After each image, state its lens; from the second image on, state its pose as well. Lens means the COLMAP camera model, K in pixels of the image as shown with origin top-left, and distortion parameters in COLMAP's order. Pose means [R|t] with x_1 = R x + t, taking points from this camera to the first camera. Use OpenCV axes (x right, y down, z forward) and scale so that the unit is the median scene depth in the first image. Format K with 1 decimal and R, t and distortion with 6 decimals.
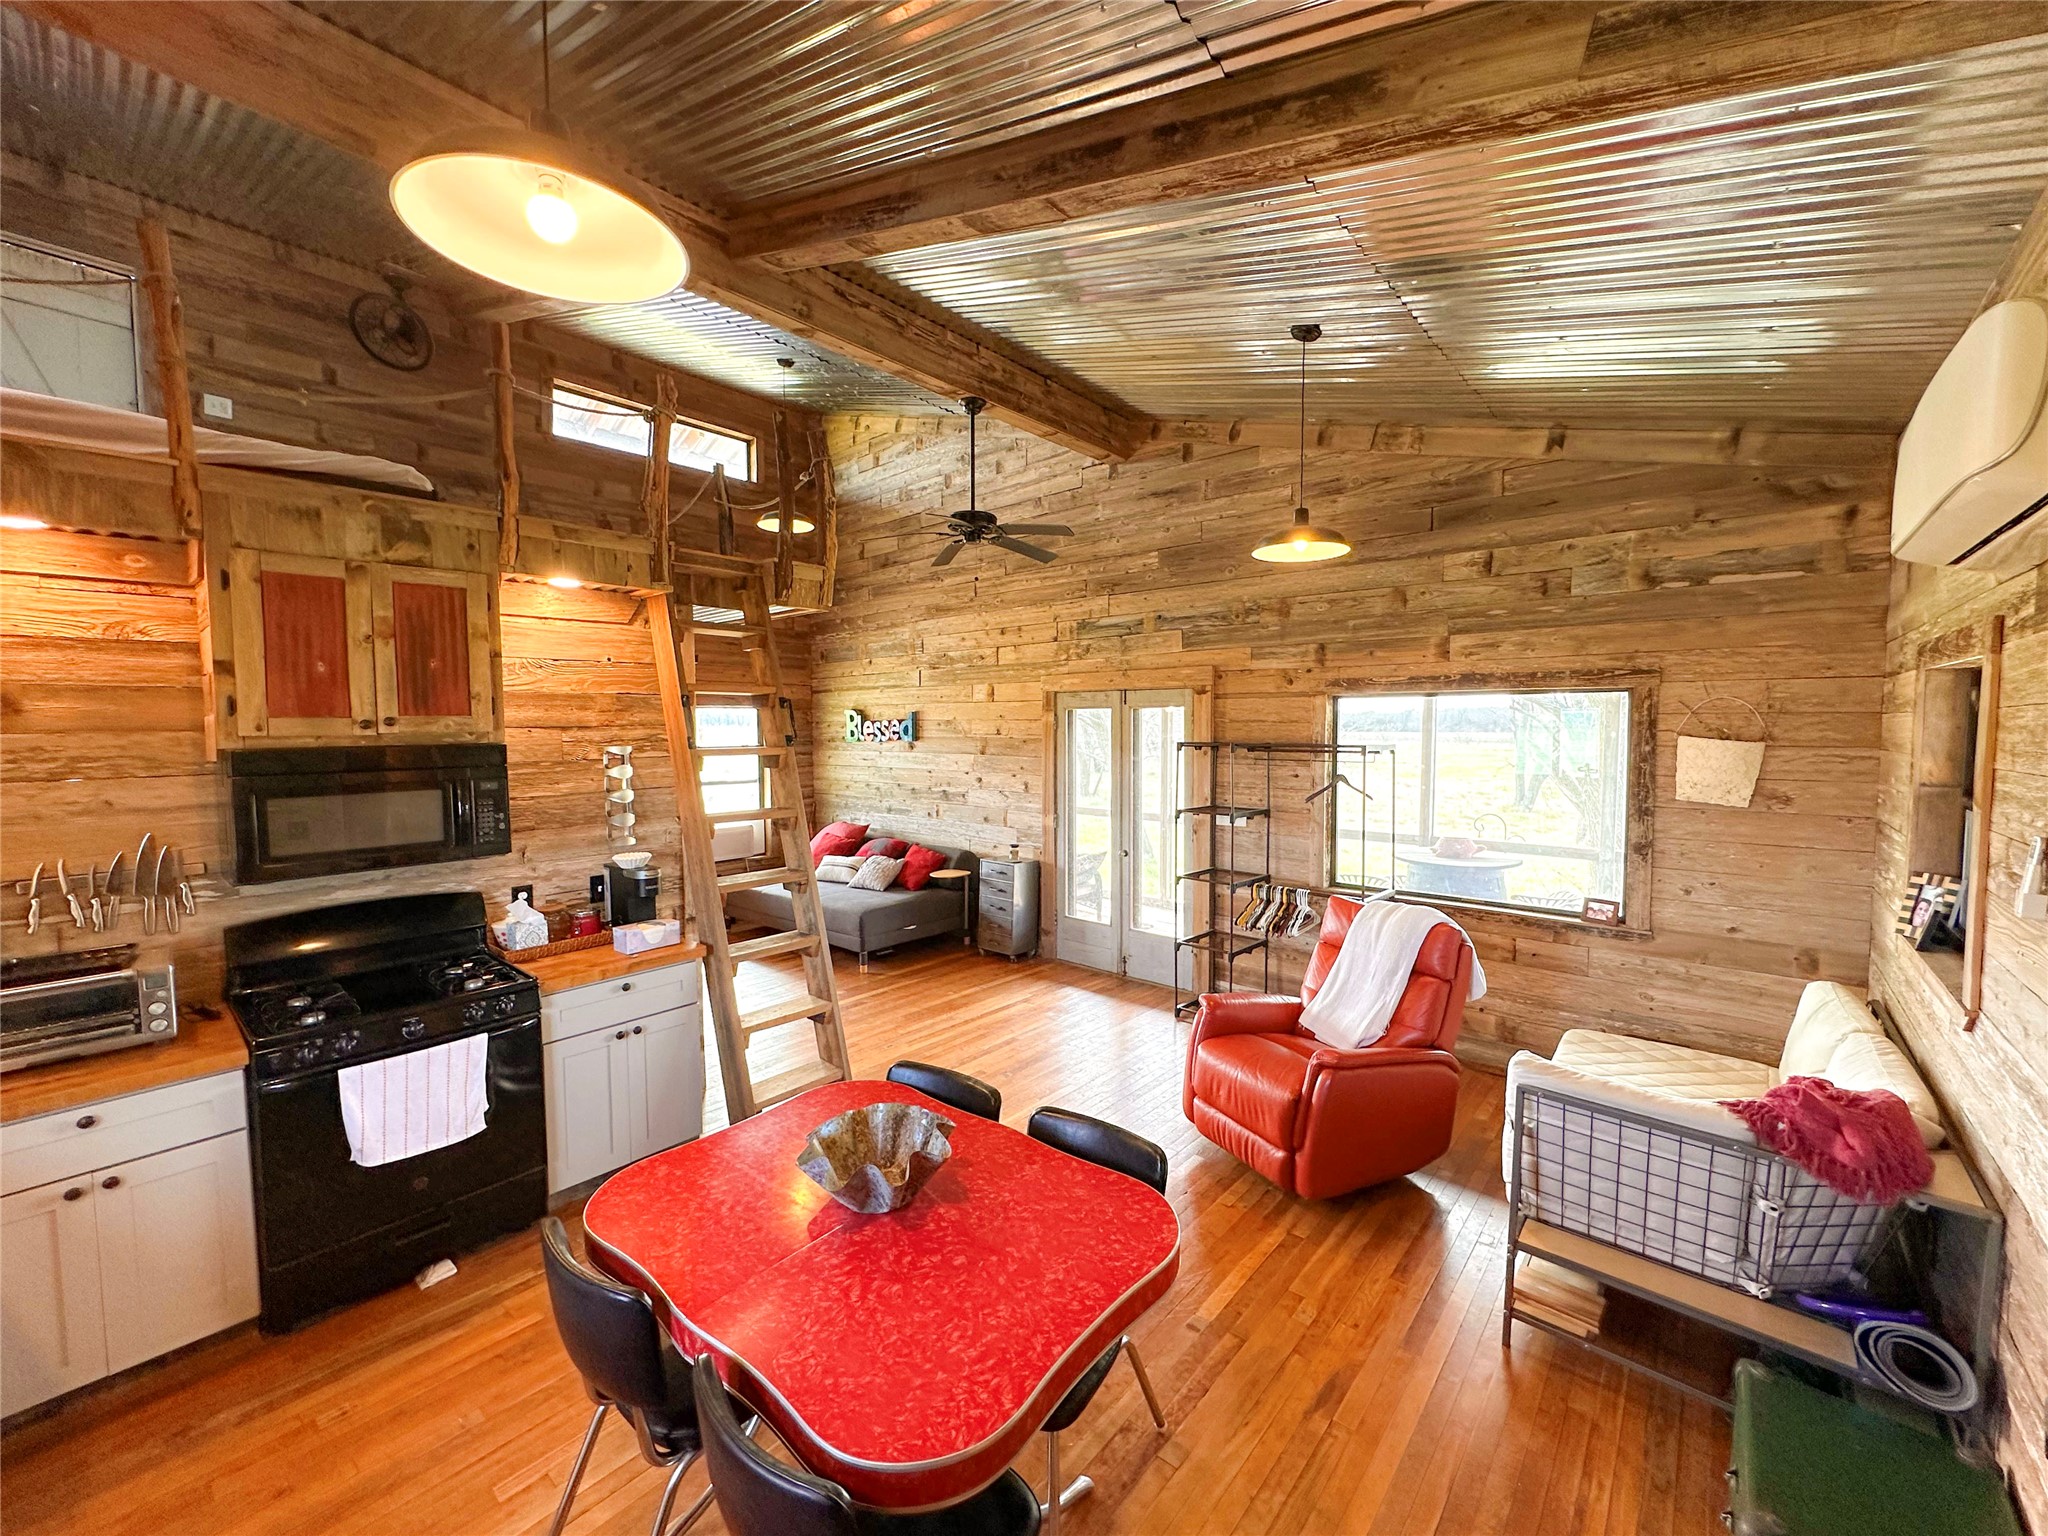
lens RADIAL K [[816.2, 0, 1024.0], [0, 816.2, 768.0], [0, 0, 1]] dist [0.000224, 0.000189]
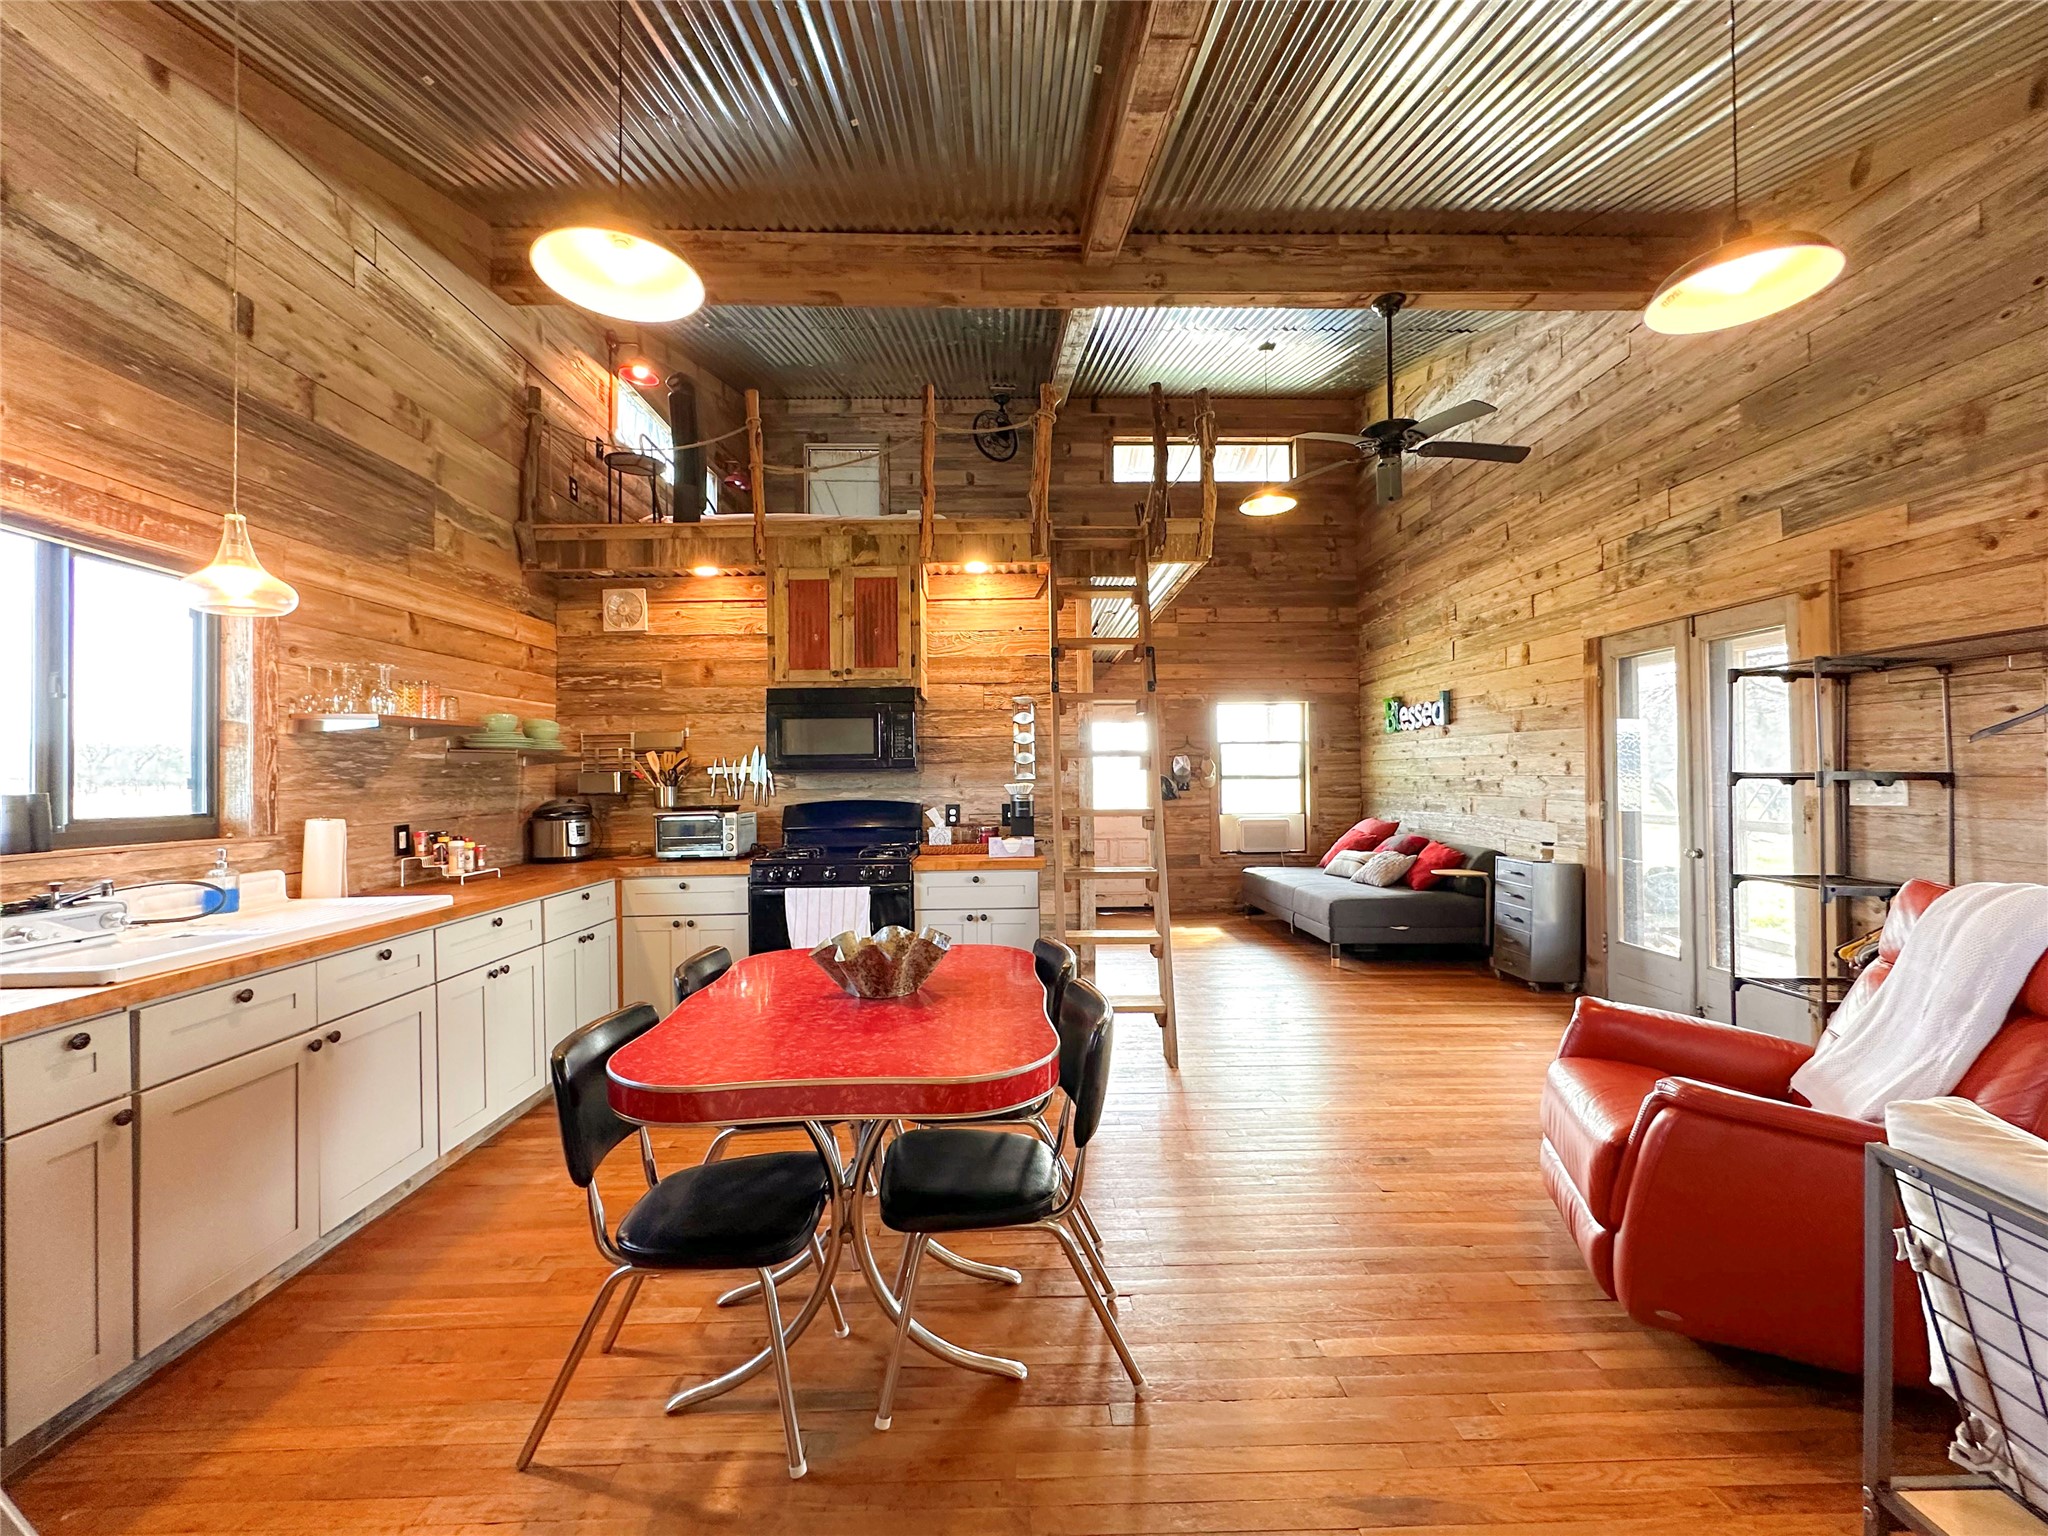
lens RADIAL K [[816.2, 0, 1024.0], [0, 816.2, 768.0], [0, 0, 1]] dist [0.000224, 0.000189]
pose [[0.673782, -0.010886, -0.738850, 0.262259], [-0.032493, 0.998488, -0.044342, 0.085962], [0.738215, 0.053884, 0.672410, 0.123828]]
